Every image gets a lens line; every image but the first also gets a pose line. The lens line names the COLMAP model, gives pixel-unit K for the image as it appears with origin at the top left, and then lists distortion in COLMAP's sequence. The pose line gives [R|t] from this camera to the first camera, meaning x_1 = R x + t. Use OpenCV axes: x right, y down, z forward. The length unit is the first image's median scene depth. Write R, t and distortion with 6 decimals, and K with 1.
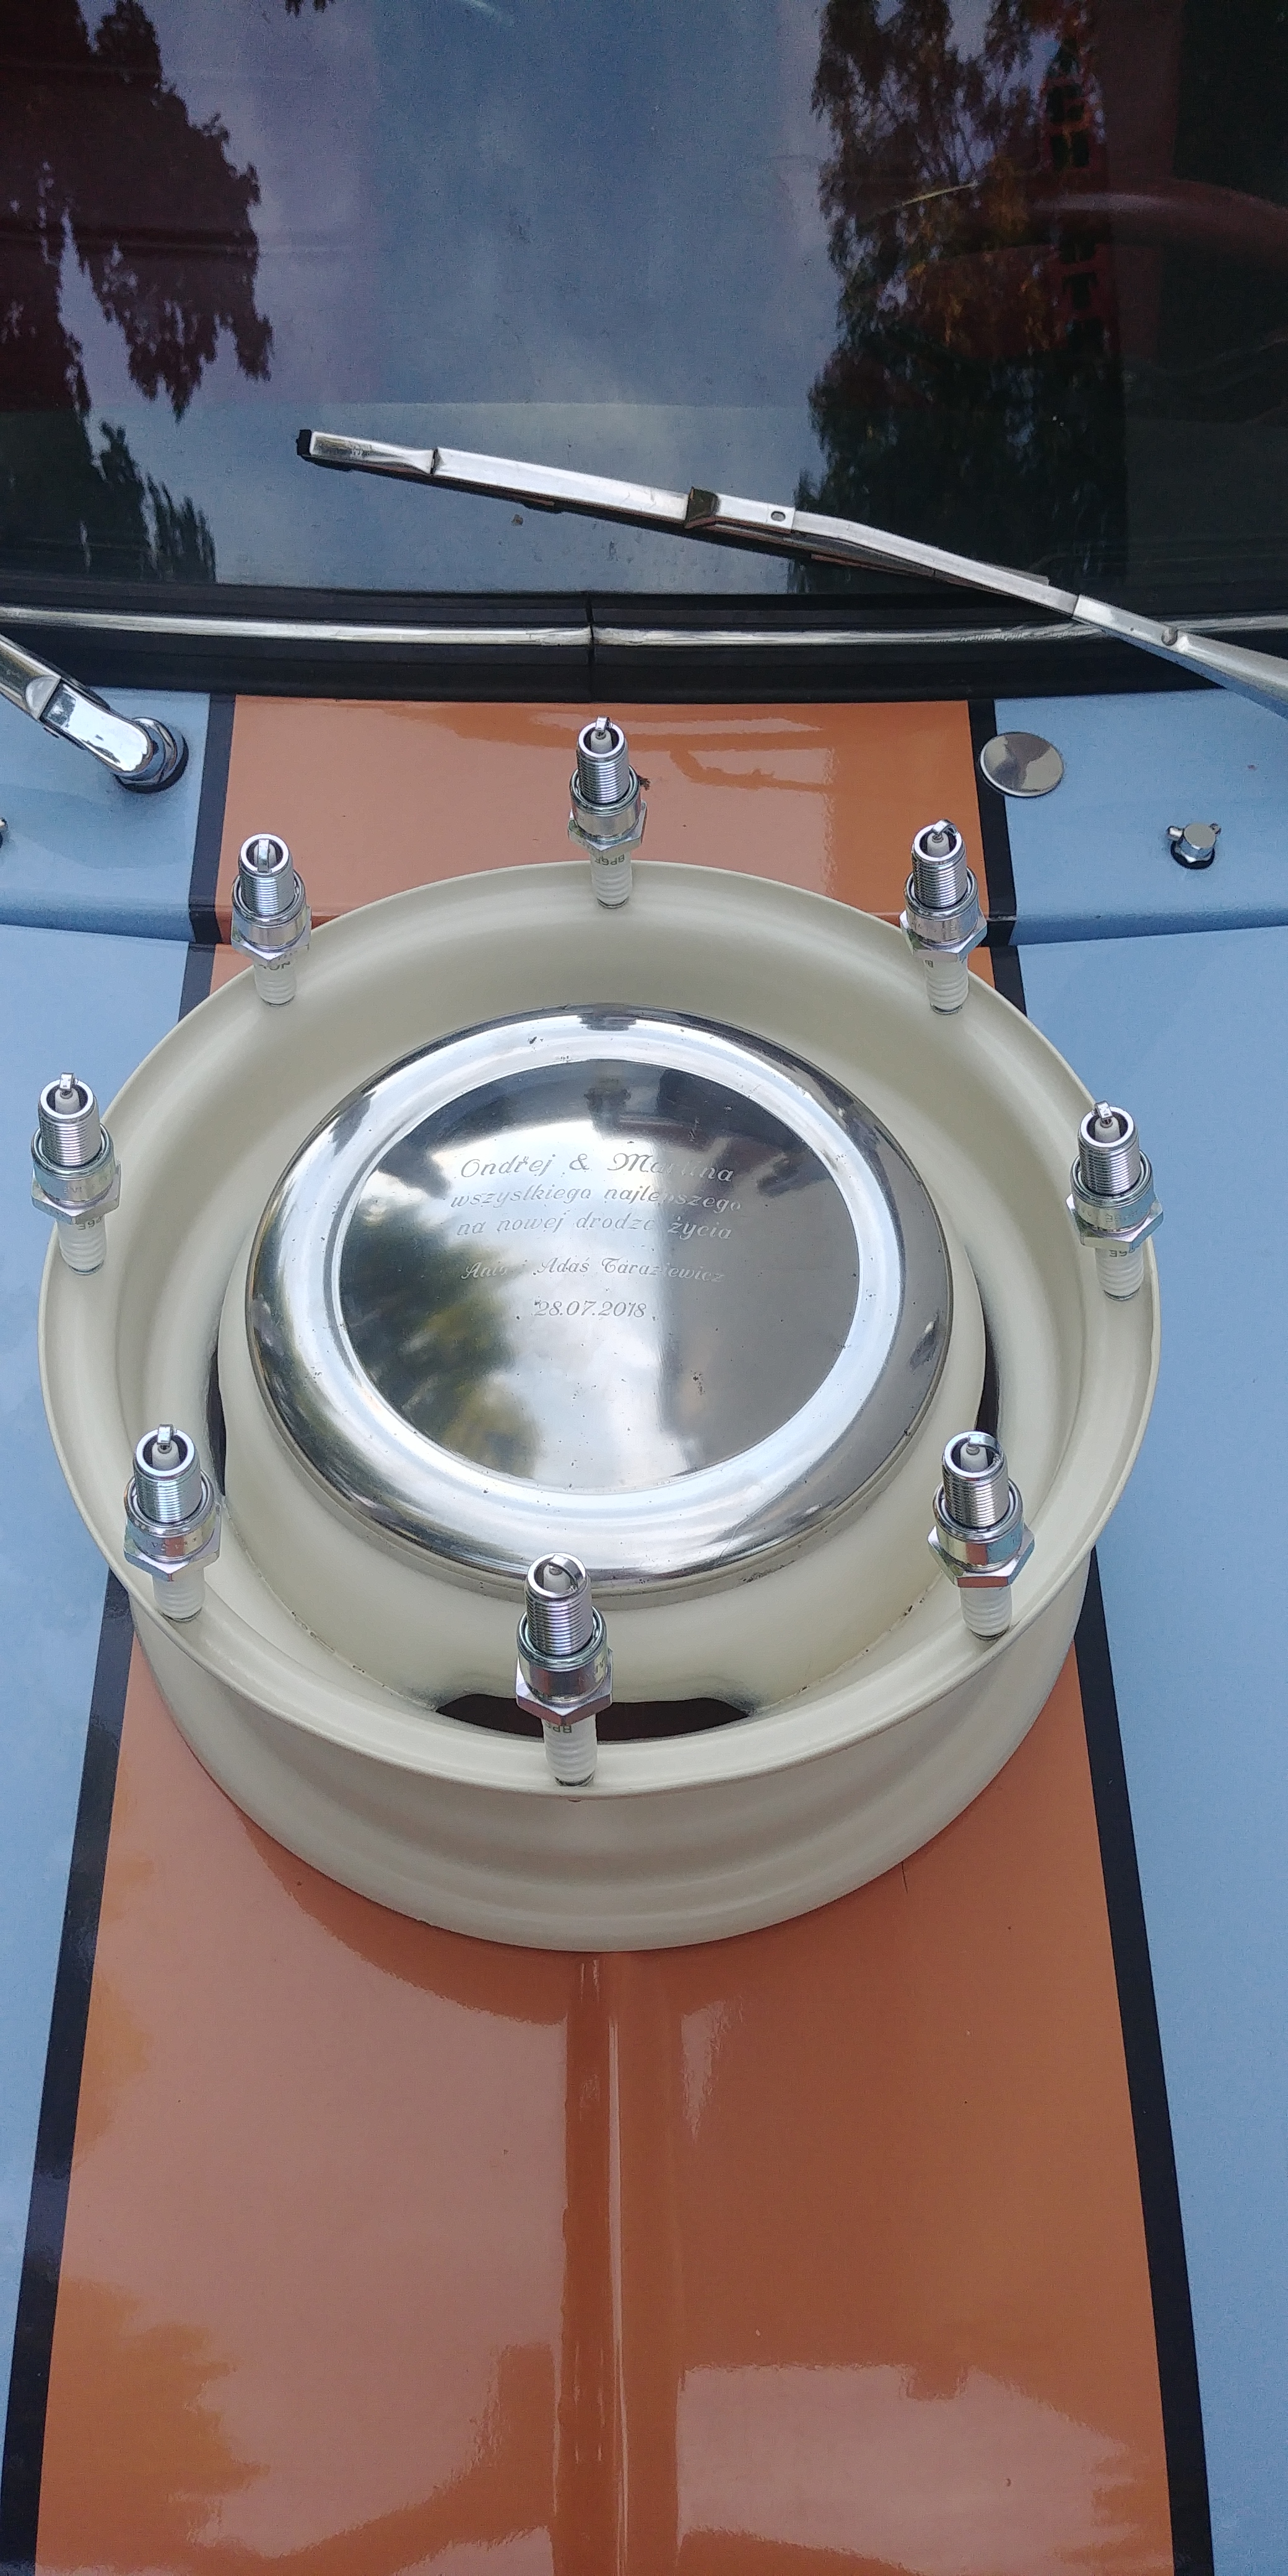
lens RADIAL K [[1862.6, 0, 581.9], [0, 1862.6, 1285.7], [0, 0, 1]] dist [0.060214, -0.057184]
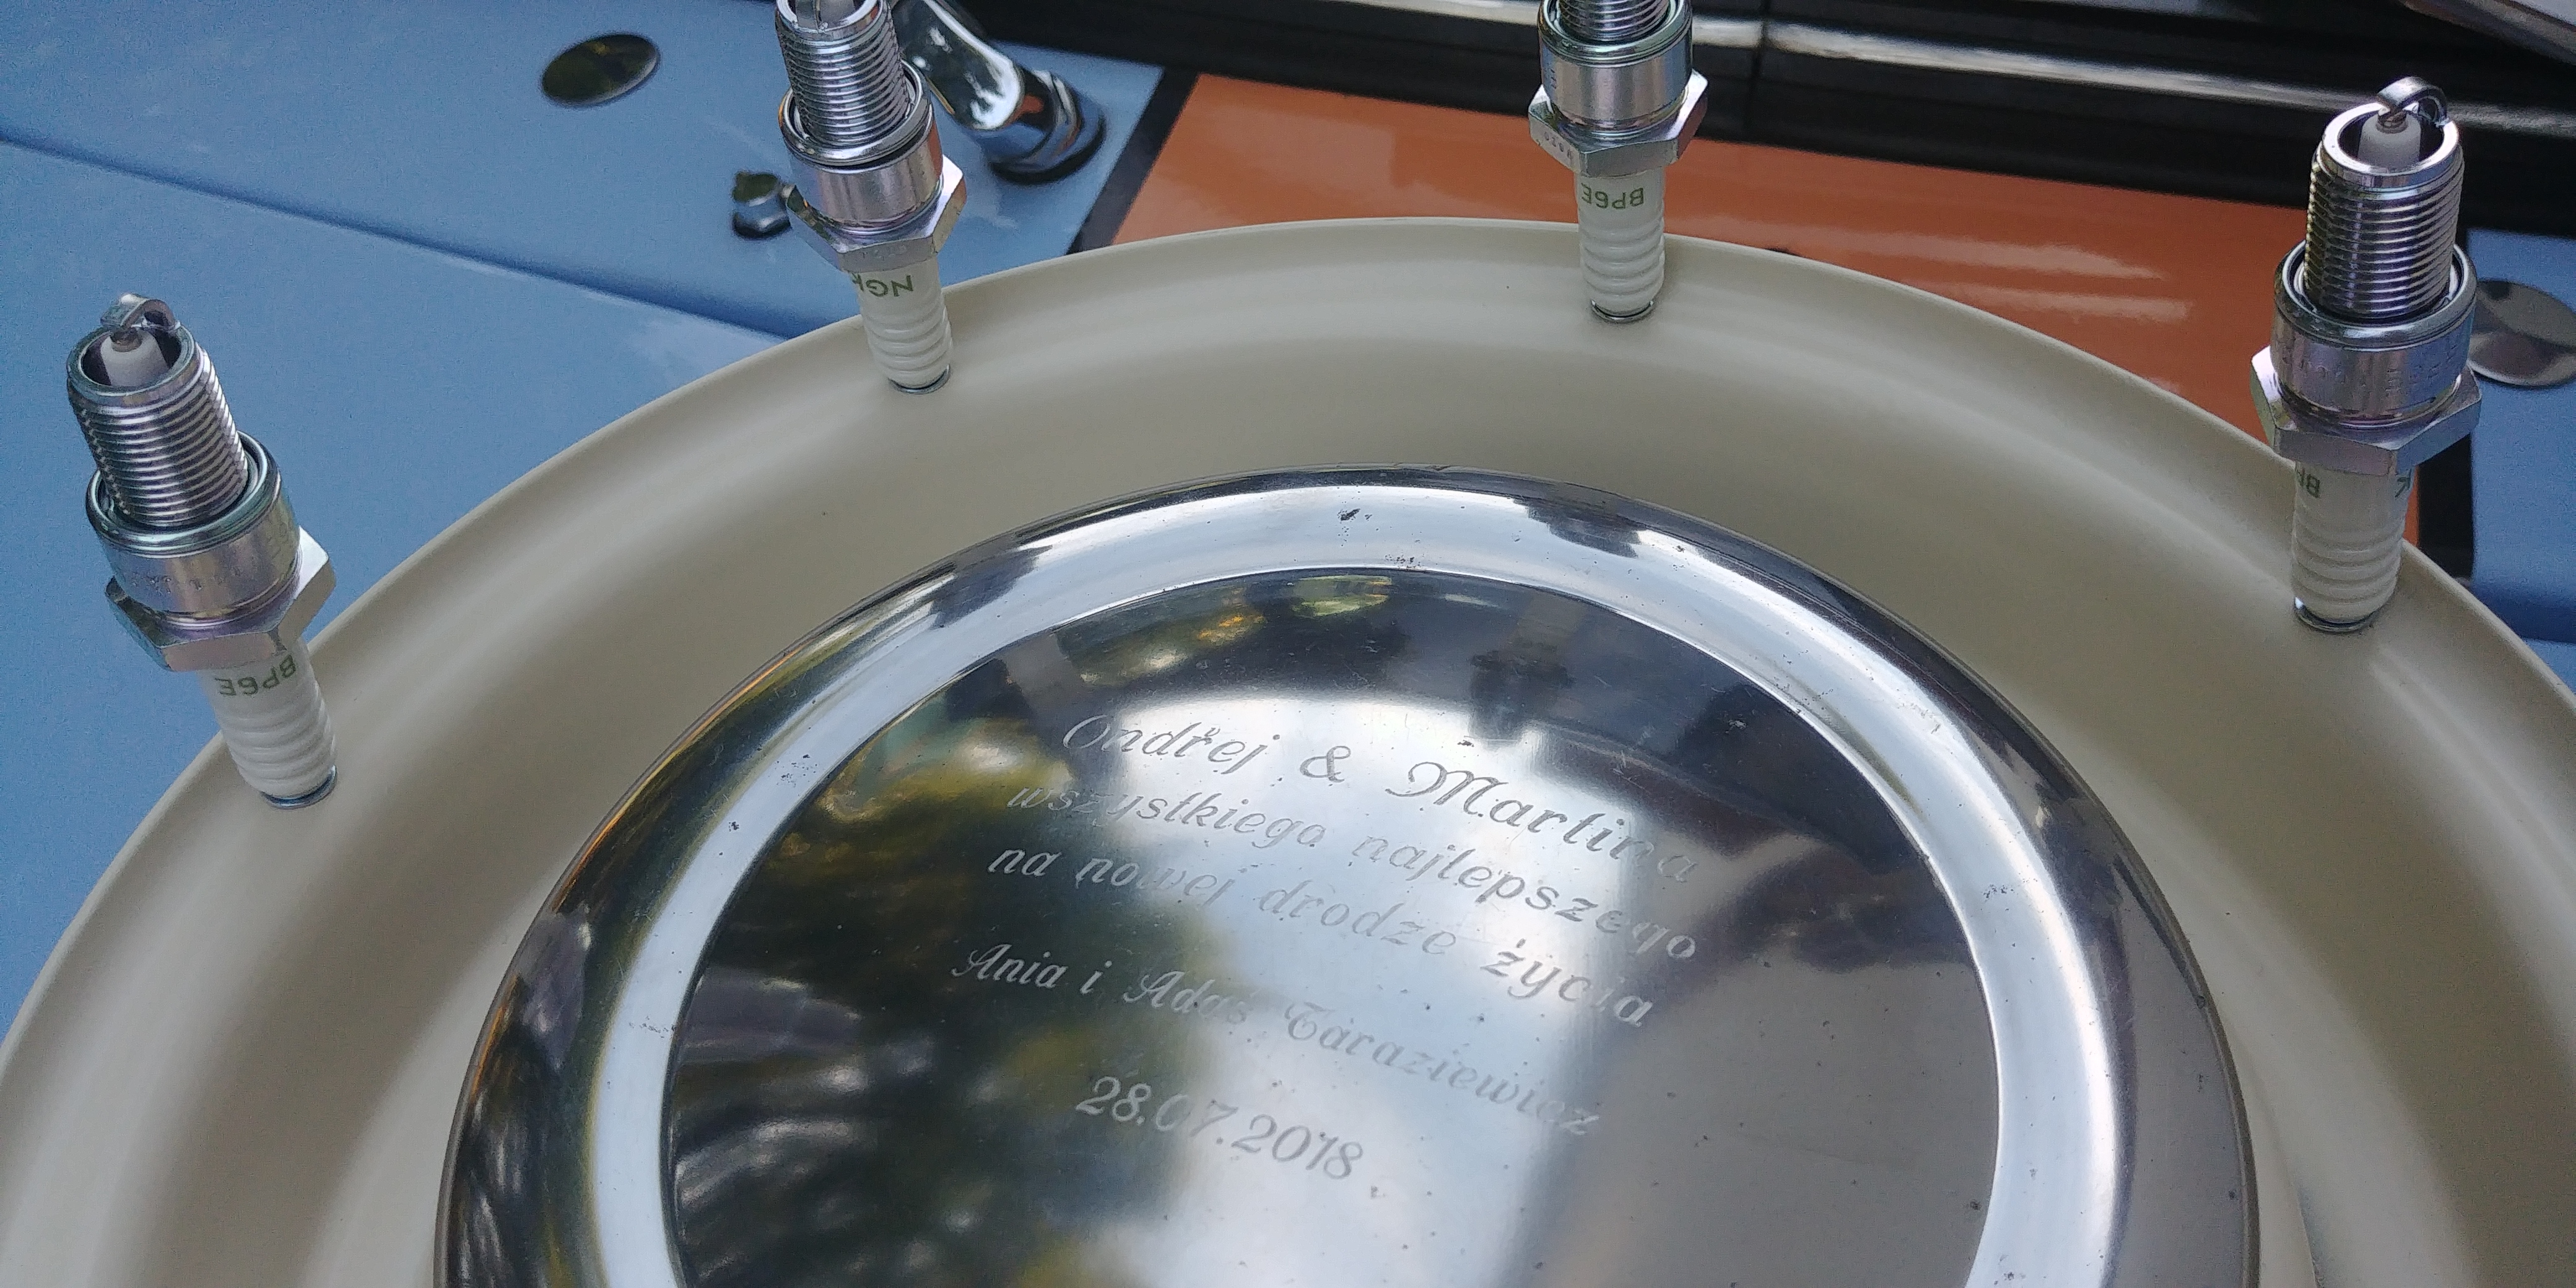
lens RADIAL K [[1862.6, 0, 1288.0], [0, 1862.6, 644.0], [0, 0, 1]] dist [0.060214, -0.057184]
pose [[0.940154, 0.179226, -0.289806, 0.096707], [-0.230080, 0.961238, -0.151937, -0.023525], [0.251342, 0.209523, 0.944948, 0.533350]]
